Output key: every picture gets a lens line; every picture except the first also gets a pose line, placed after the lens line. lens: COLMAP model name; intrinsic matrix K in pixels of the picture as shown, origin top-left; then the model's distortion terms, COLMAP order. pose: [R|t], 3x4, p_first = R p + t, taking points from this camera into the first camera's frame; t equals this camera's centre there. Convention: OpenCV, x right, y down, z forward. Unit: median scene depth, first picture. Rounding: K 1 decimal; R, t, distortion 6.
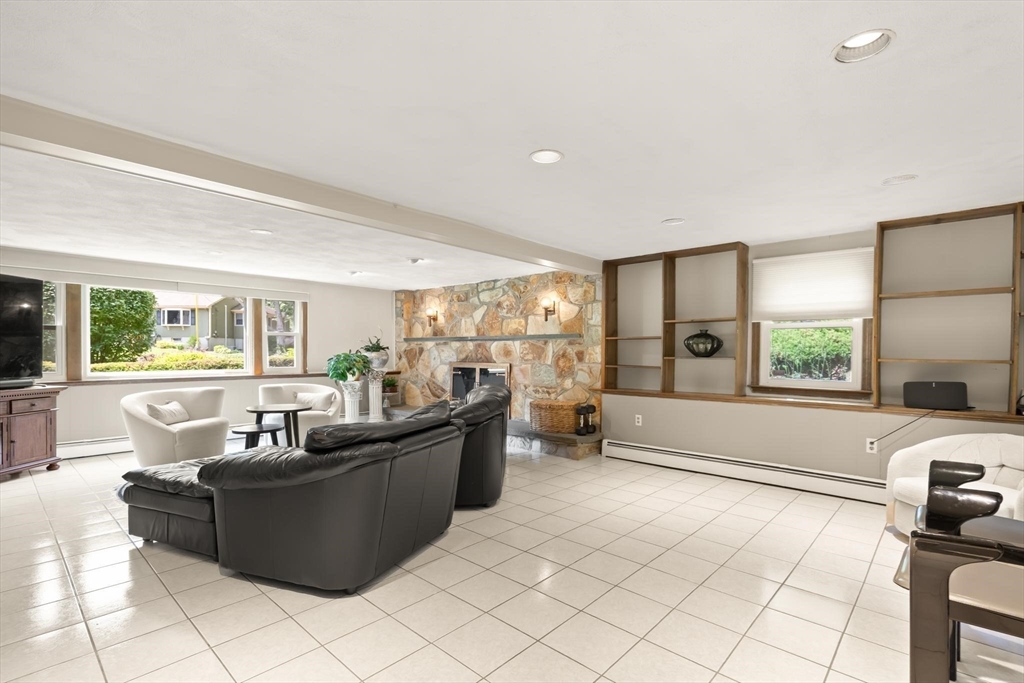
lens RADIAL K [[470.9, 0, 508.5], [0, 470.9, 364.4], [0, 0, 1]] dist [-0.001861, 0.000246]
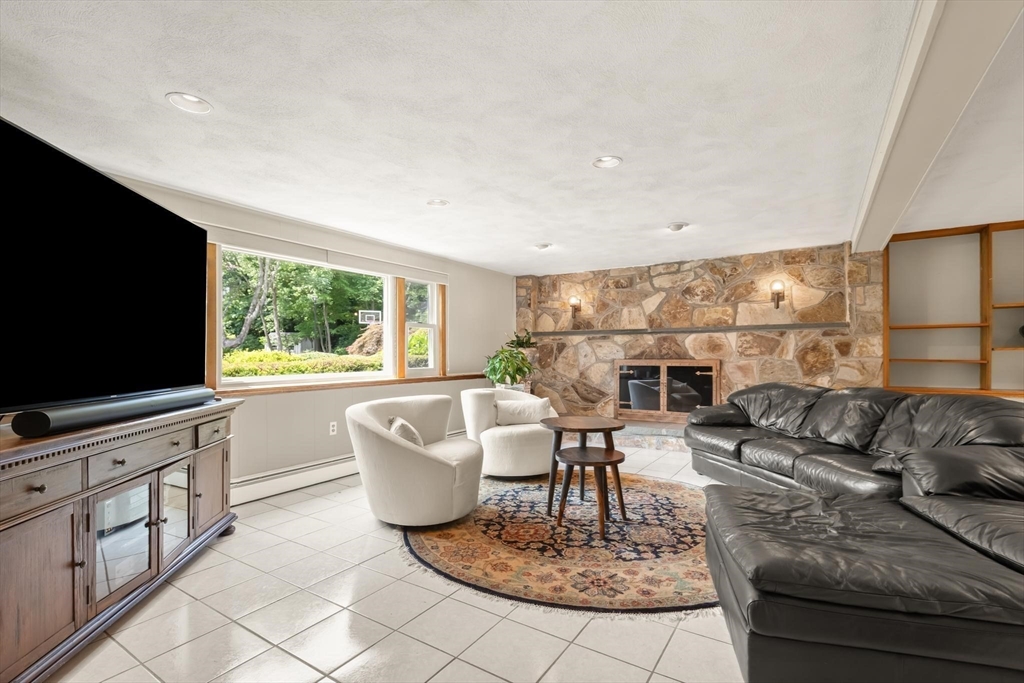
lens RADIAL K [[470.9, 0, 510.4], [0, 470.9, 338.4], [0, 0, 1]] dist [-0.001861, 0.000246]
pose [[0.989093, -0.003414, 0.147254, -0.459452], [0.012284, 0.998160, -0.059370, 0.005192], [-0.146781, 0.060532, 0.987315, 0.215661]]
